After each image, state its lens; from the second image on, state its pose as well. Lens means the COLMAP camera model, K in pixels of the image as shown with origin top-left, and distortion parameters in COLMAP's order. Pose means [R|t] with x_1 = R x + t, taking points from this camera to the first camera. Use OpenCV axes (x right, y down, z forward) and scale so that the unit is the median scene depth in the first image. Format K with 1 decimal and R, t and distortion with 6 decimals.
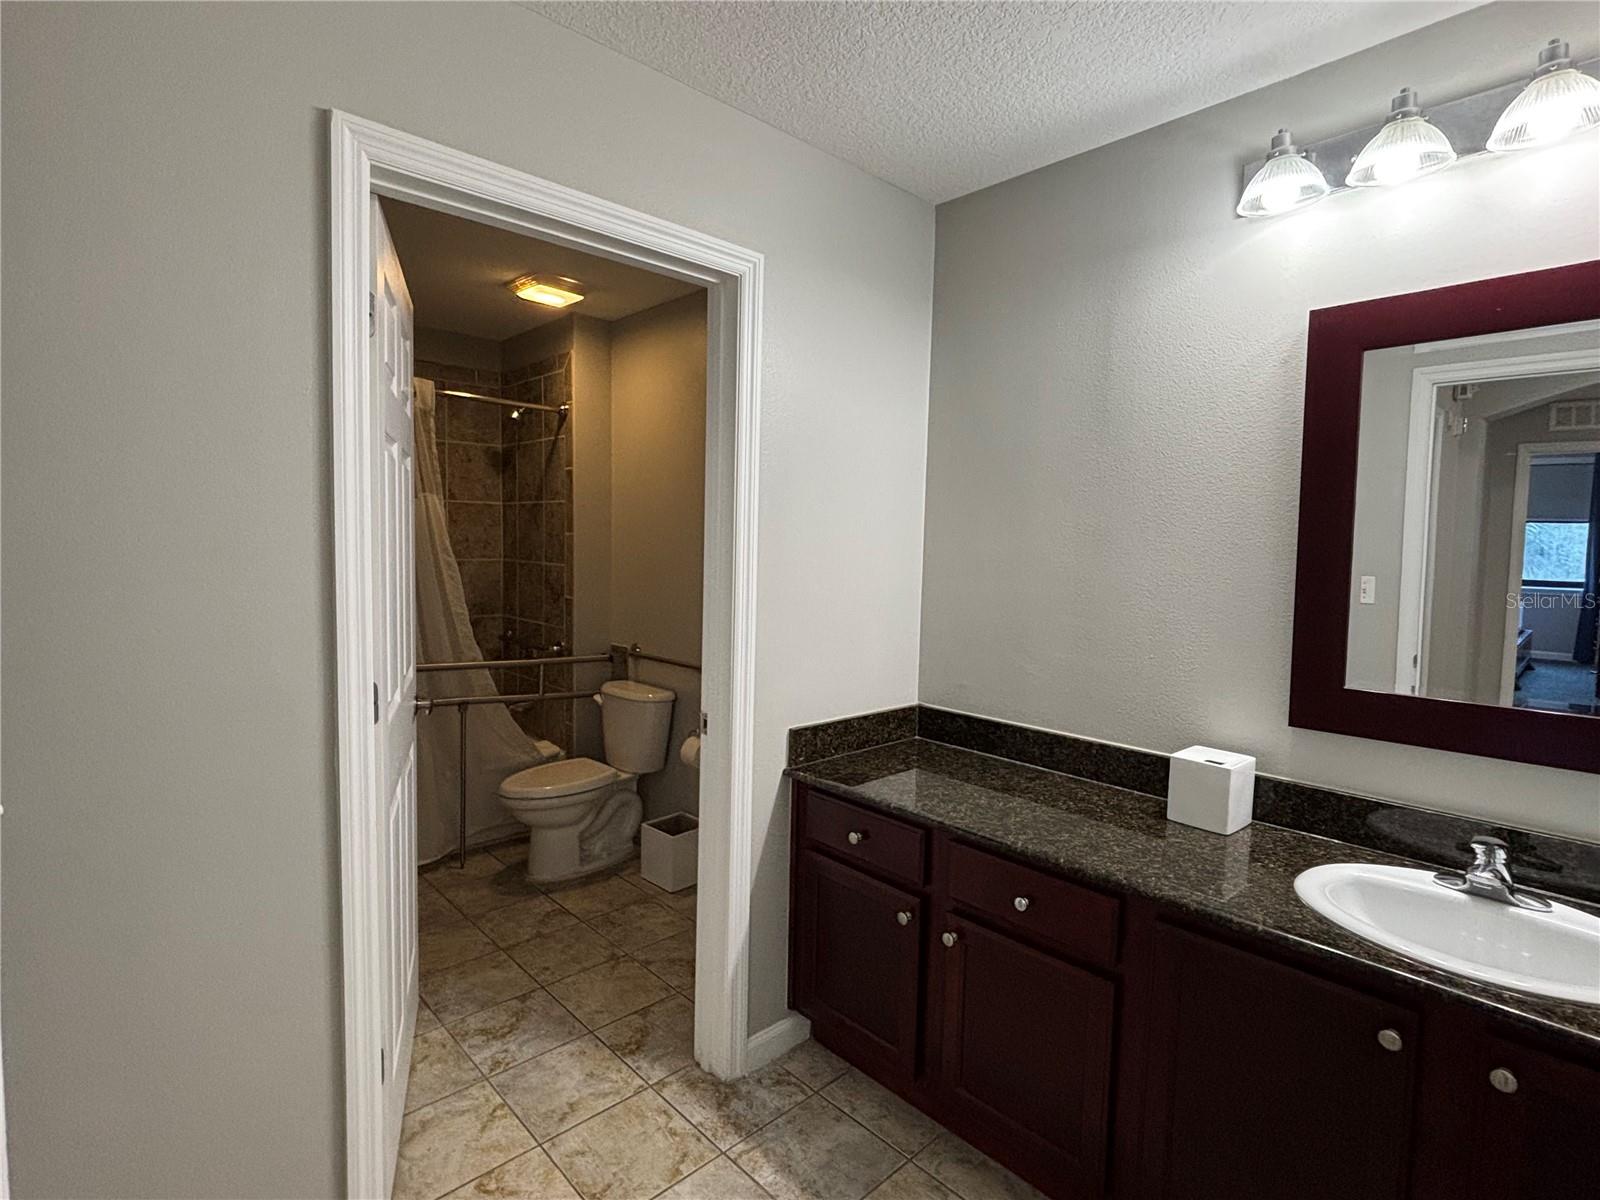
lens RADIAL K [[801.7, 0, 803.5], [0, 801.7, 598.8], [0, 0, 1]] dist [0.015947, -0.008305]
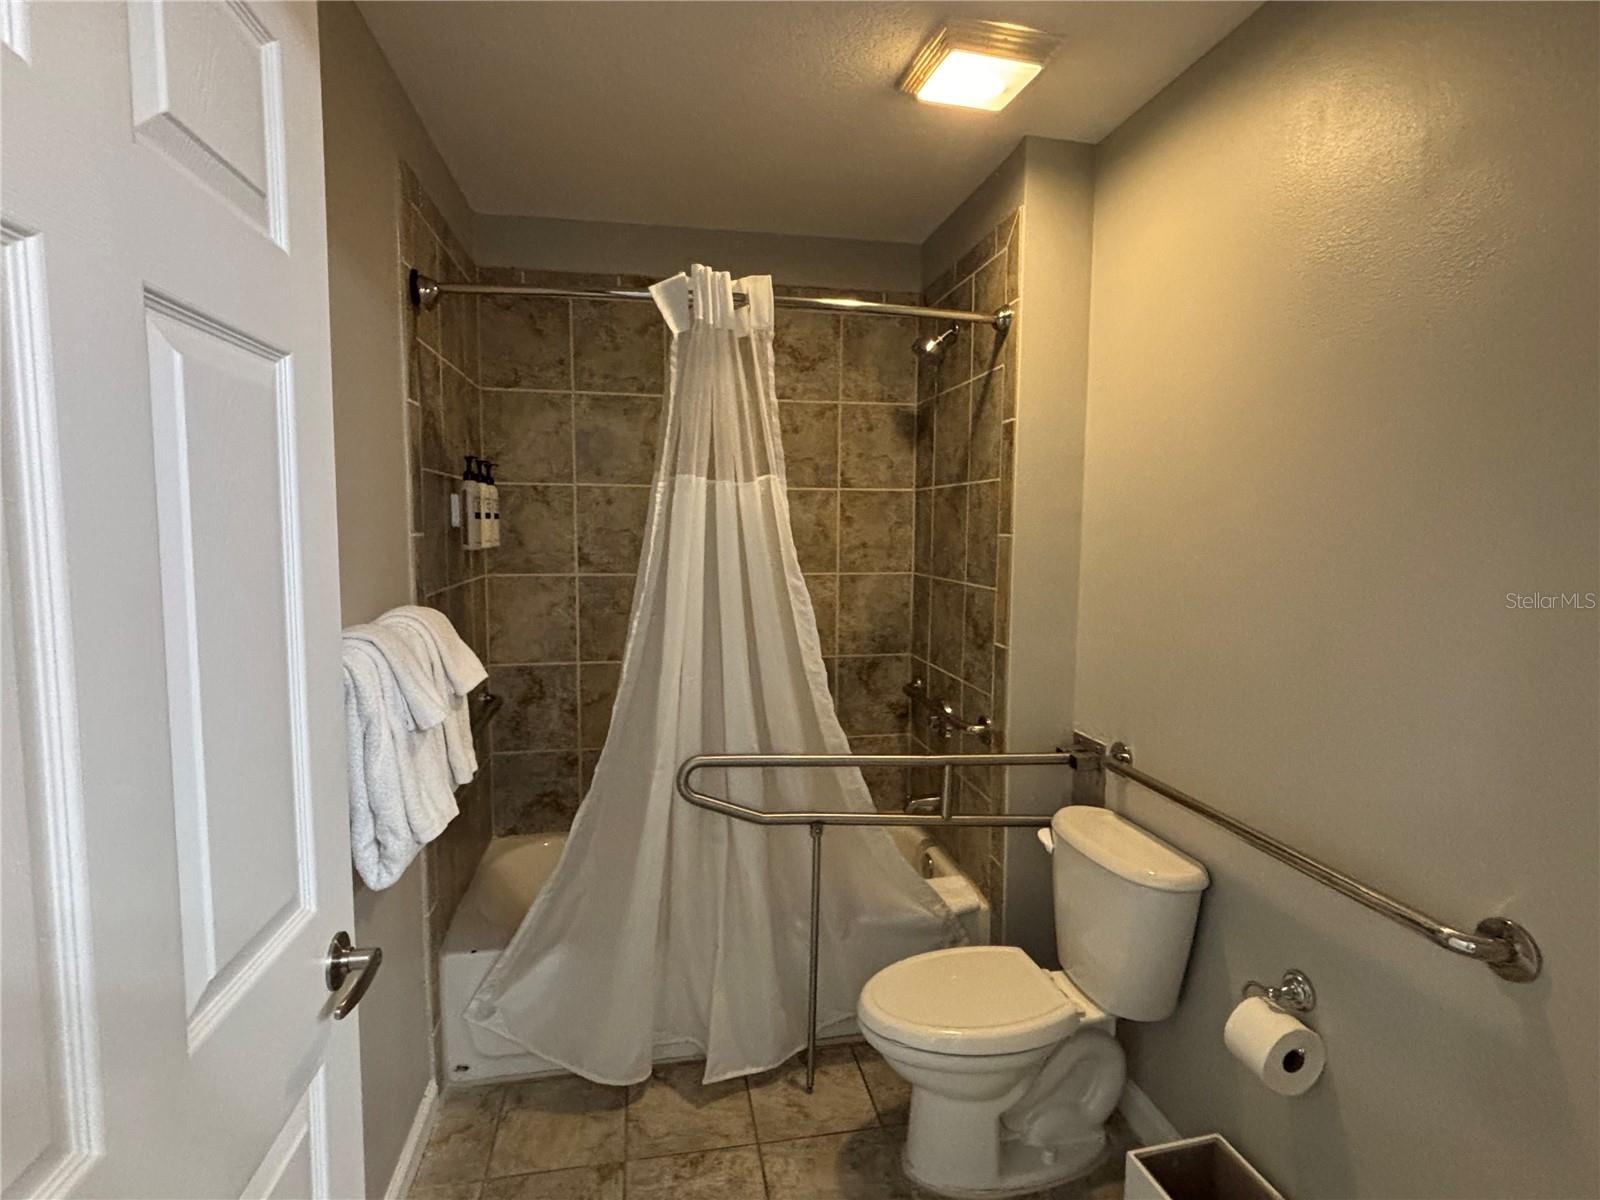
lens RADIAL K [[801.7, 0, 793.3], [0, 801.7, 603.0], [0, 0, 1]] dist [0.015947, -0.008305]
pose [[0.838046, 0.035017, -0.544474, -0.105406], [-0.026908, 0.999377, 0.022857, -0.042137], [0.544935, -0.004504, 0.838466, 0.438897]]
